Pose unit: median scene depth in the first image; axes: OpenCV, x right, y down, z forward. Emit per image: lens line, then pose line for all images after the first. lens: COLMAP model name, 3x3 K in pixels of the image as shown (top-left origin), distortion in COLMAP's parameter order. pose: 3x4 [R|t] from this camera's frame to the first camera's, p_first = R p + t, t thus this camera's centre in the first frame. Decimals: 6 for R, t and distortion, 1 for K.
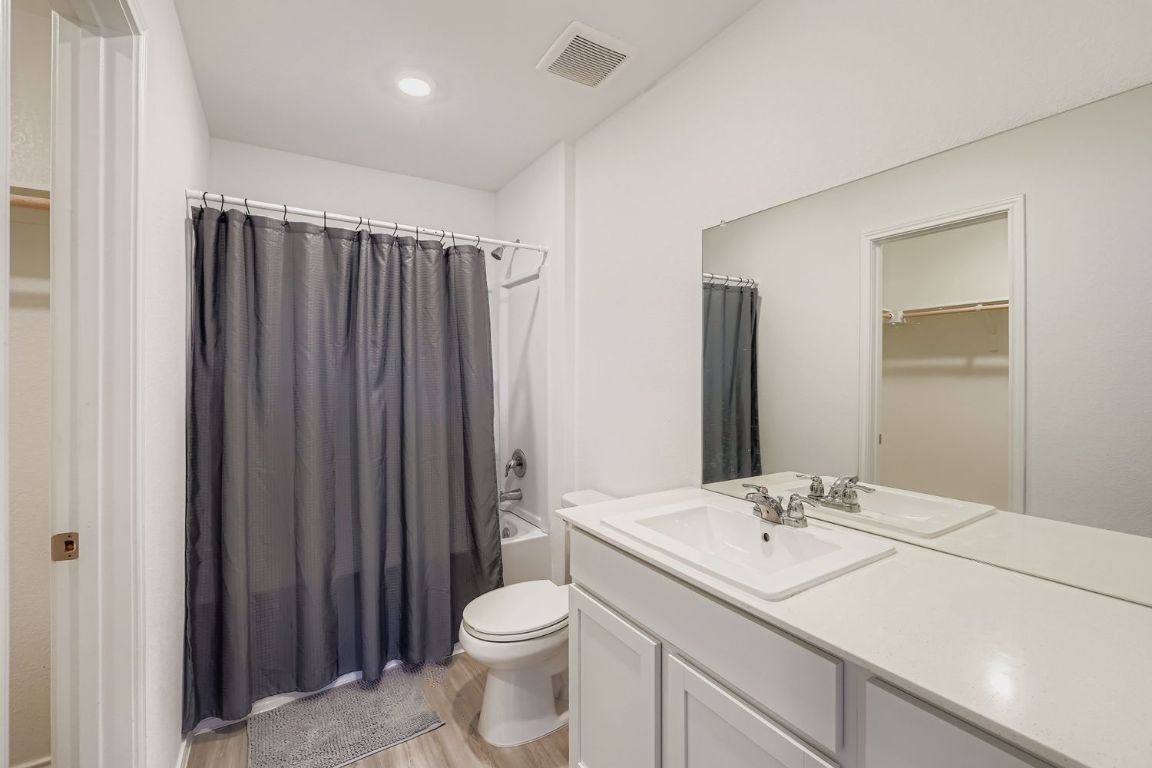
lens RADIAL K [[479.5, 0, 572.4], [0, 479.5, 378.1], [0, 0, 1]] dist [-0.005139, -0.000225]
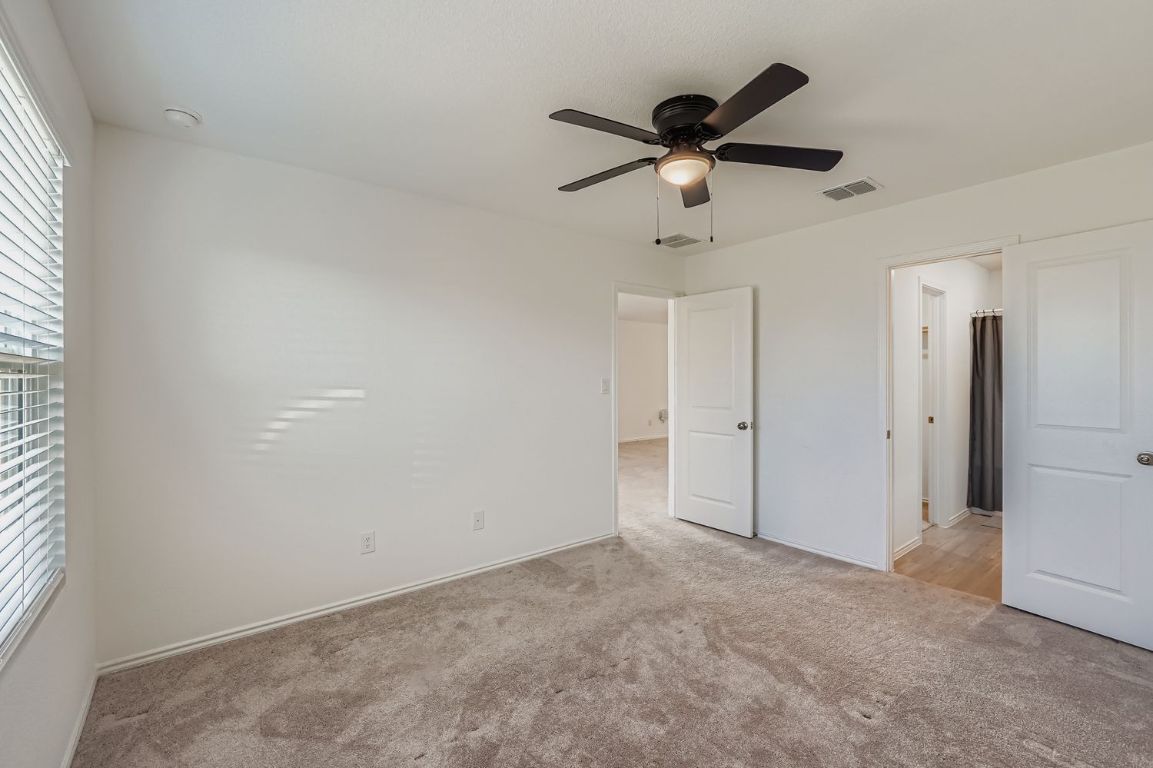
lens RADIAL K [[479.9, 0, 569.4], [0, 479.9, 380.2], [0, 0, 1]] dist [-0.005139, -0.000225]
pose [[0.102989, -0.003662, -0.994676, 0.856738], [-0.002360, 0.999990, -0.003926, 0.006706], [0.994680, 0.002752, 0.102980, -0.797152]]
